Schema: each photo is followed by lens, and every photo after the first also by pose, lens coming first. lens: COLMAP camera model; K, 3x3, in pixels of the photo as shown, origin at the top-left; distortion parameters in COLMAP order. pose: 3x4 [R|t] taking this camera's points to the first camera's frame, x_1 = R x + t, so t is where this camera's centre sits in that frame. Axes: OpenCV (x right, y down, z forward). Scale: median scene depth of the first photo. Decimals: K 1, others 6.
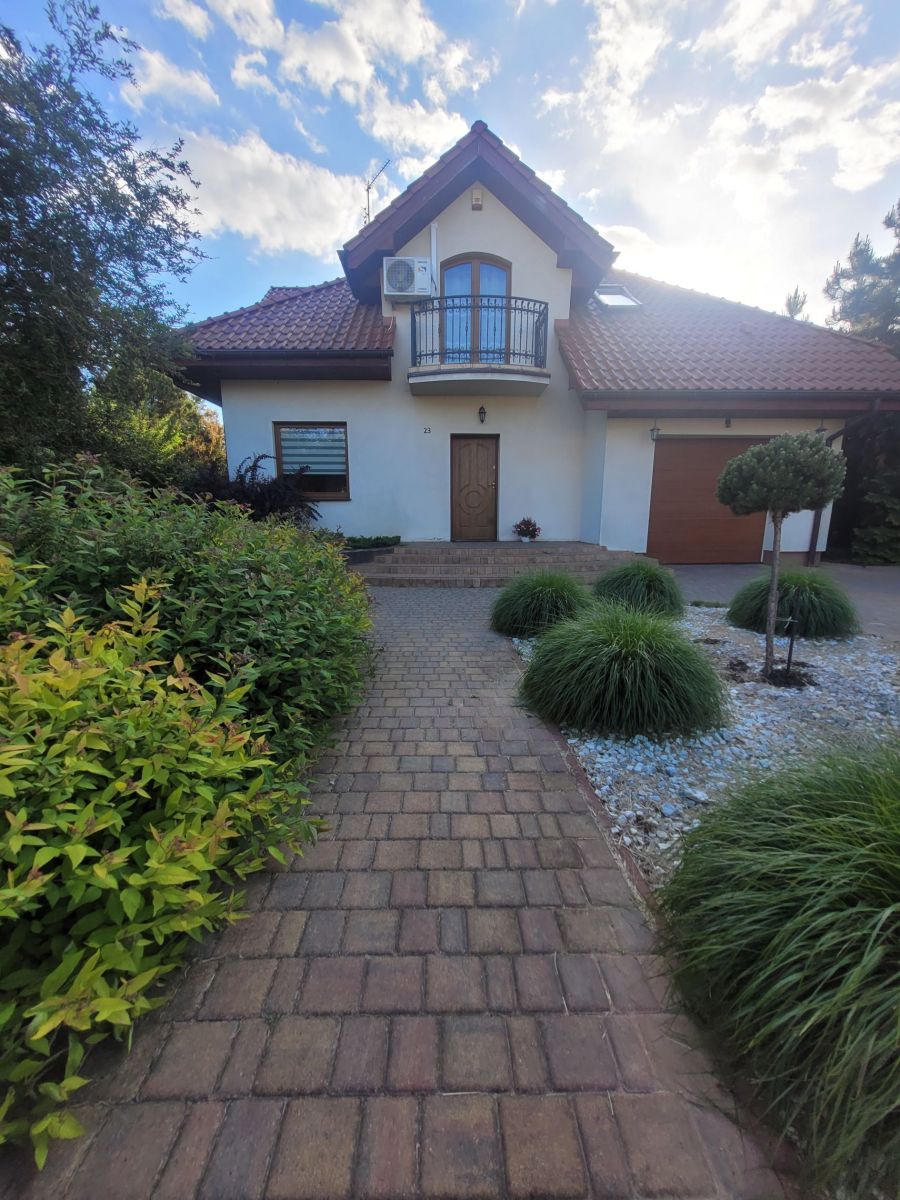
lens RADIAL K [[474.2, 0, 452.6], [0, 474.2, 608.2], [0, 0, 1]] dist [0.006848, -0.000389]
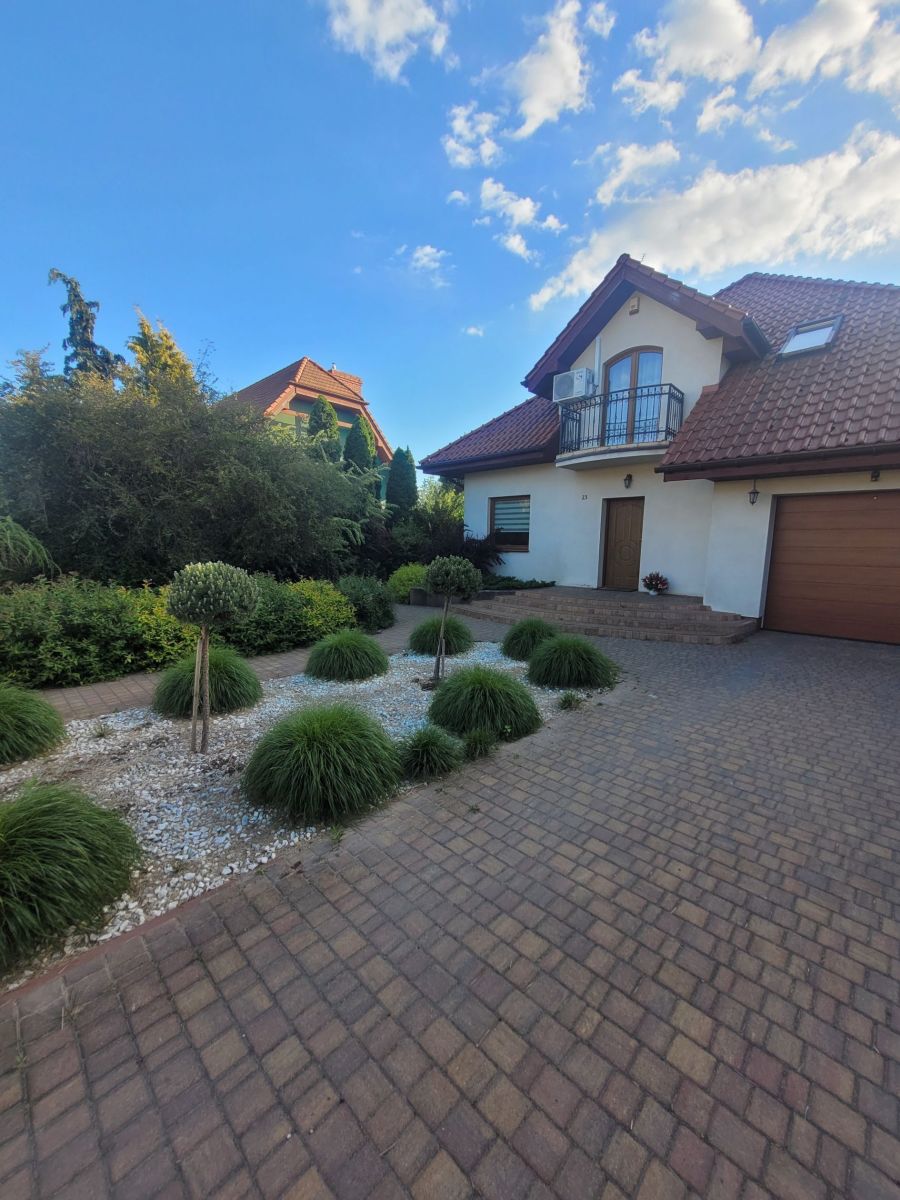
lens RADIAL K [[474.2, 0, 452.6], [0, 474.2, 608.2], [0, 0, 1]] dist [0.006848, -0.000389]
pose [[0.694337, 0.114313, -0.710513, 0.605624], [-0.151490, 0.988398, 0.010980, -0.053046], [0.703524, 0.100012, 0.703599, -0.070572]]
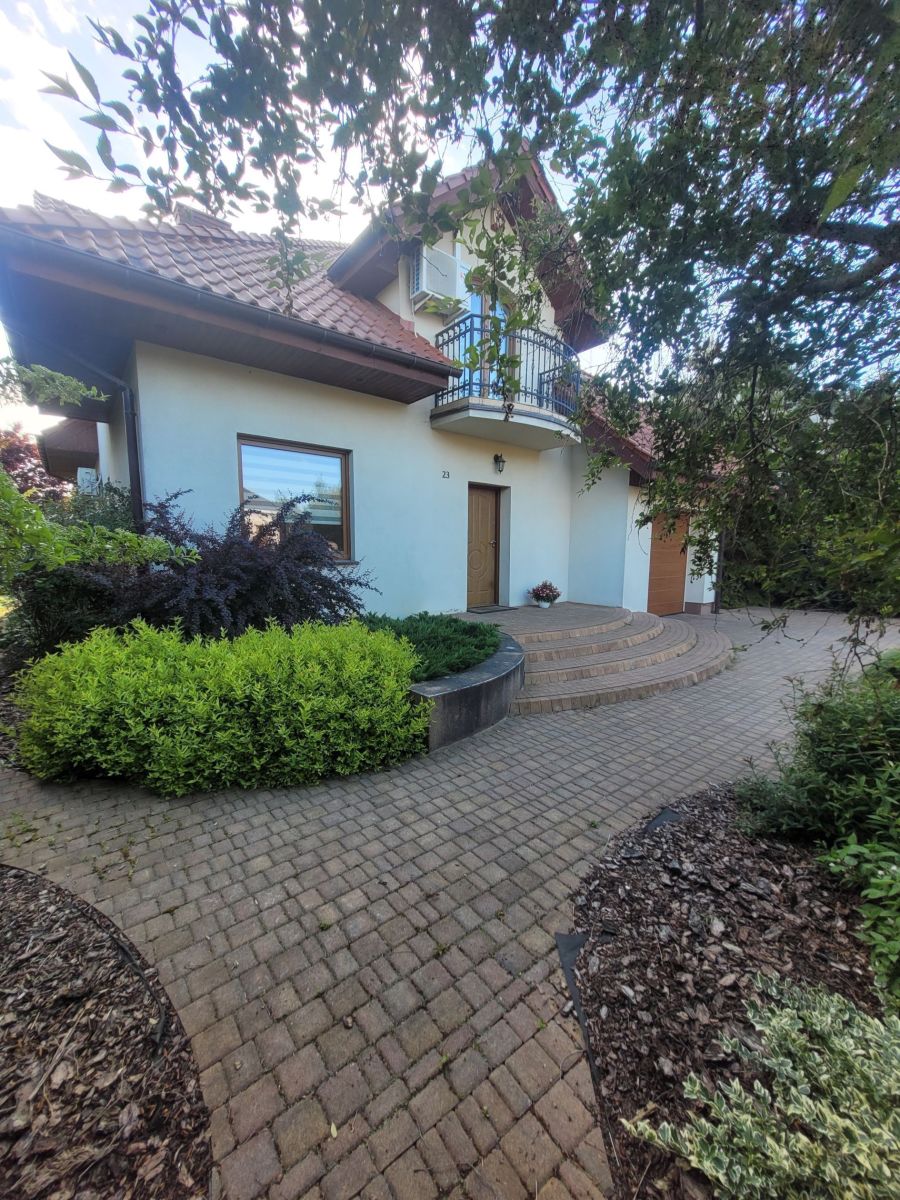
lens RADIAL K [[474.2, 0, 452.6], [0, 474.2, 608.2], [0, 0, 1]] dist [0.006848, -0.000389]
pose [[0.806130, -0.056424, 0.589042, -0.516758], [0.123283, 0.989614, -0.073923, -0.095009], [-0.578753, 0.132210, 0.804714, 0.386519]]
